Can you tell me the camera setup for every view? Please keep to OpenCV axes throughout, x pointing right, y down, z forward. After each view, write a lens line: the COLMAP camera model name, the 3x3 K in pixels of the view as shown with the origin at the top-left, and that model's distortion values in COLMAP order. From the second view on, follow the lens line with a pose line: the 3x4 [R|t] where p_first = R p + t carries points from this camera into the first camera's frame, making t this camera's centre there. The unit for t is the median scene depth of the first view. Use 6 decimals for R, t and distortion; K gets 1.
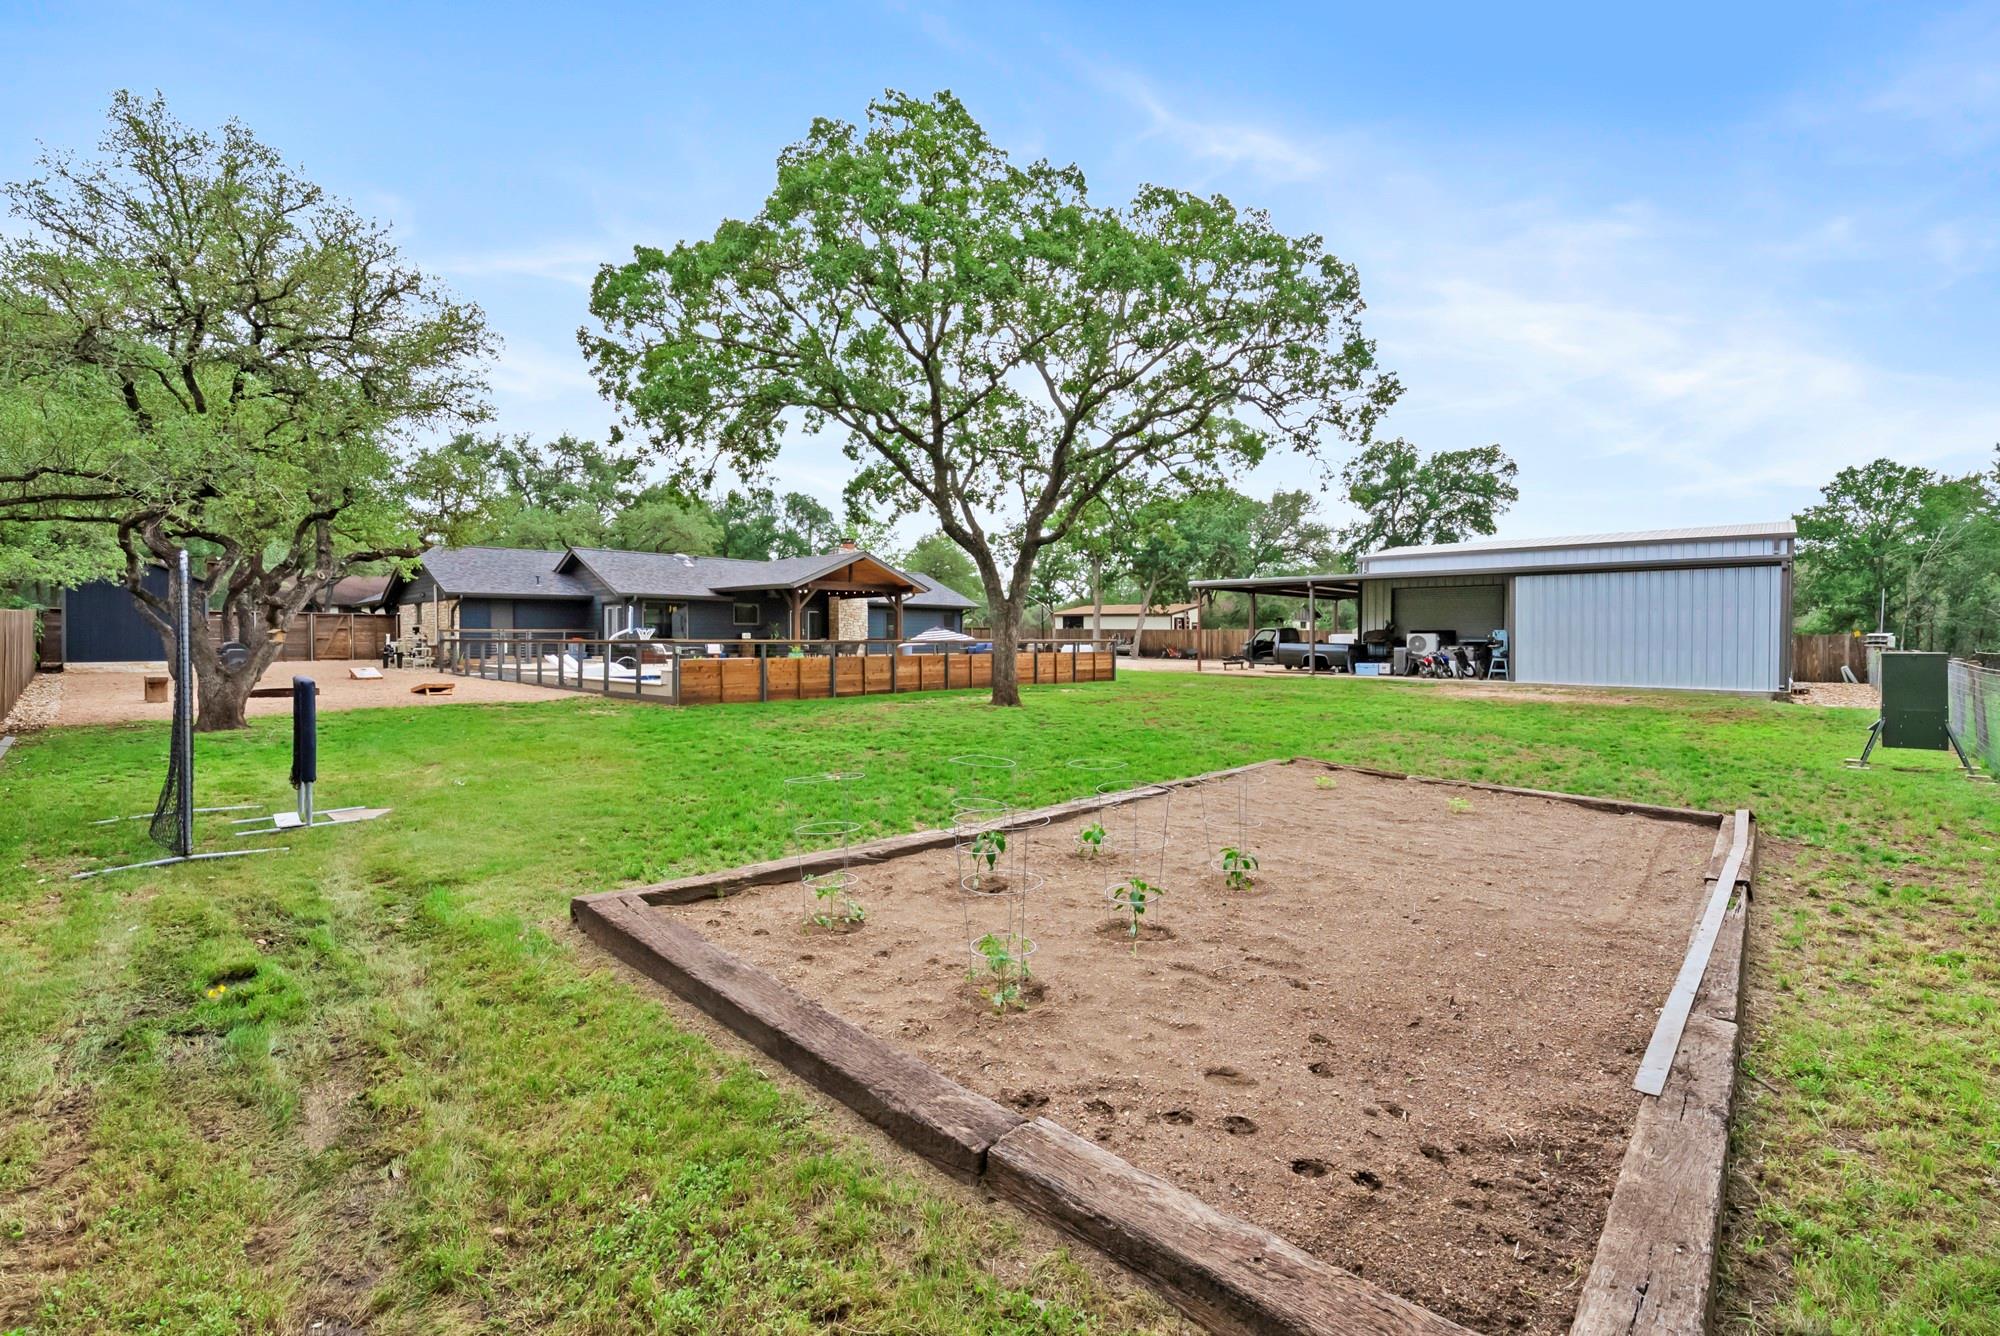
lens RADIAL K [[860.8, 0, 997.8], [0, 860.8, 656.9], [0, 0, 1]] dist [-0.000182, 0.000302]
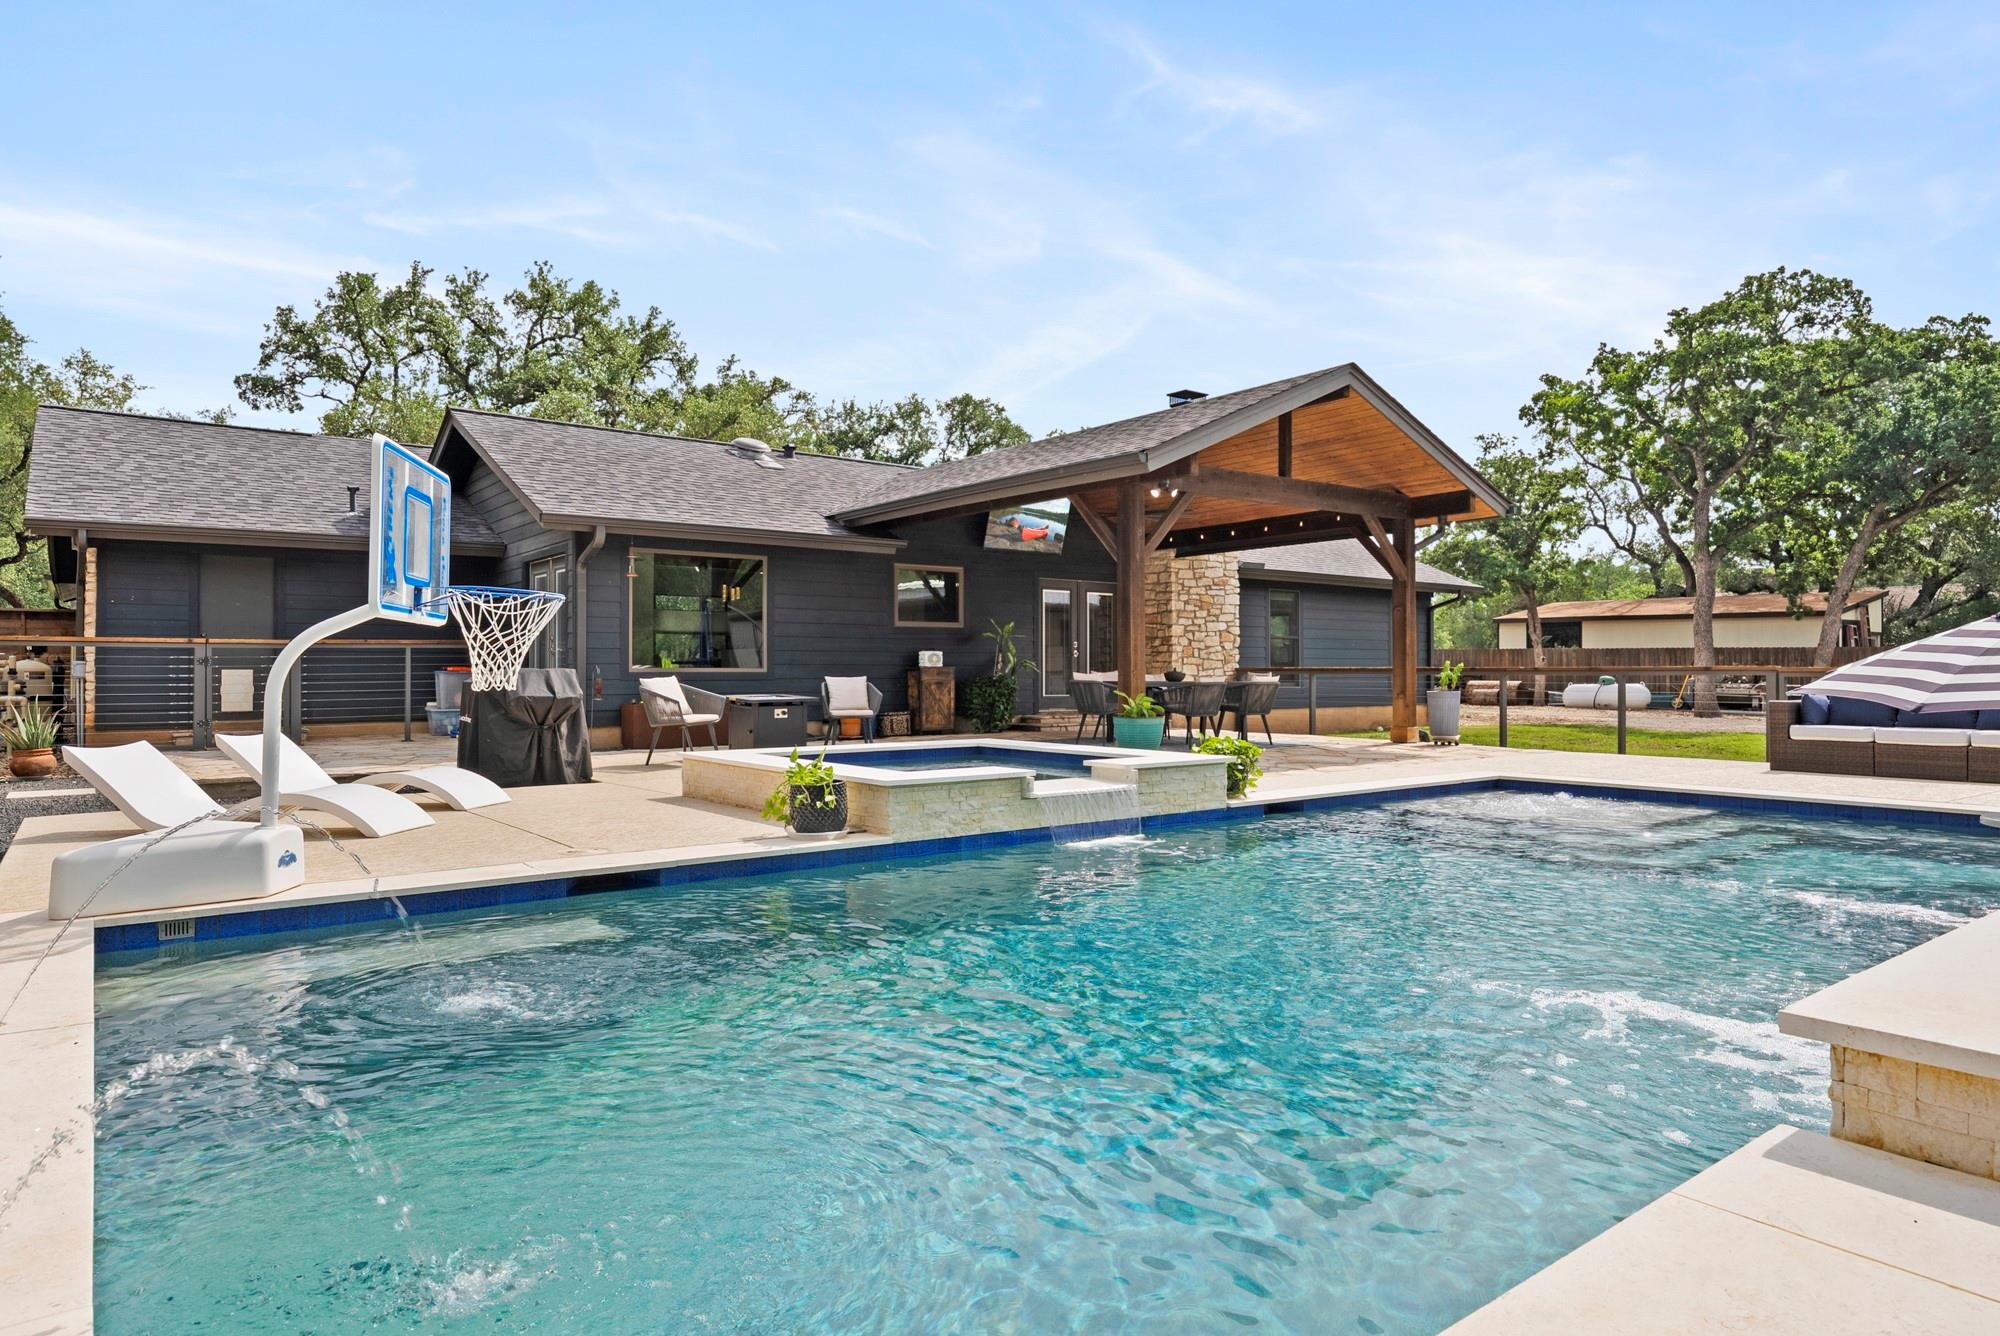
lens RADIAL K [[1209.8, 0, 1007.9], [0, 1209.8, 660.0], [0, 0, 1]] dist [0.004937, -0.002504]
pose [[0.988487, -0.001976, -0.151290, -0.197443], [-0.003074, 0.999446, -0.033141, -0.008550], [0.151272, 0.033225, 0.987934, 0.559273]]
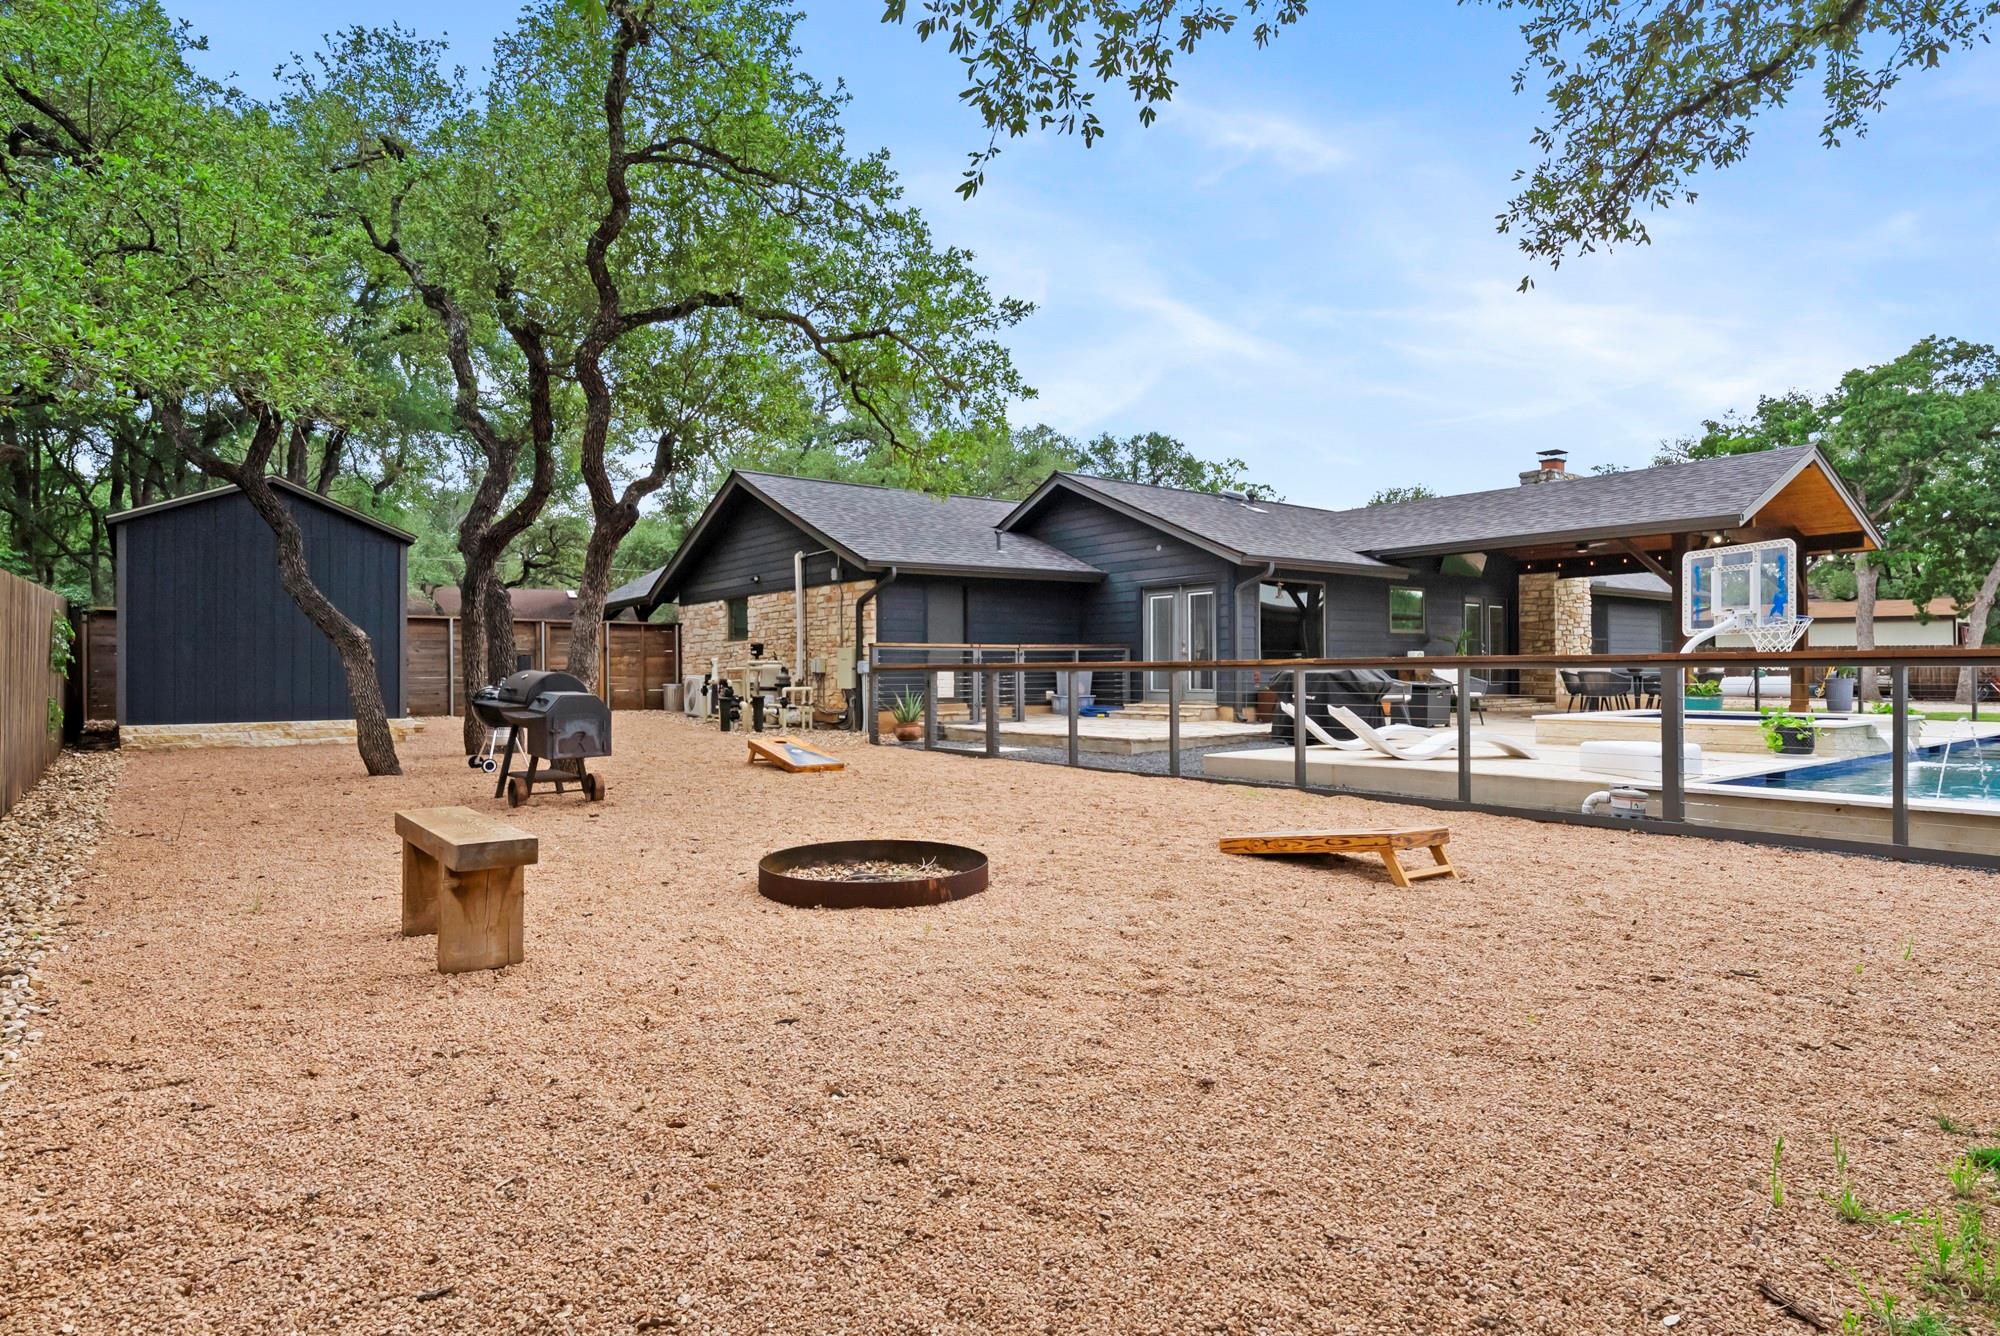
lens RADIAL K [[1111.9, 0, 1002.4], [0, 1111.9, 664.2], [0, 0, 1]] dist [0.003311, 0.001791]
pose [[0.987807, -0.006663, -0.155542, -0.438071], [0.002155, 0.999573, -0.029132, -0.003972], [0.155670, 0.028442, 0.987400, 0.403249]]
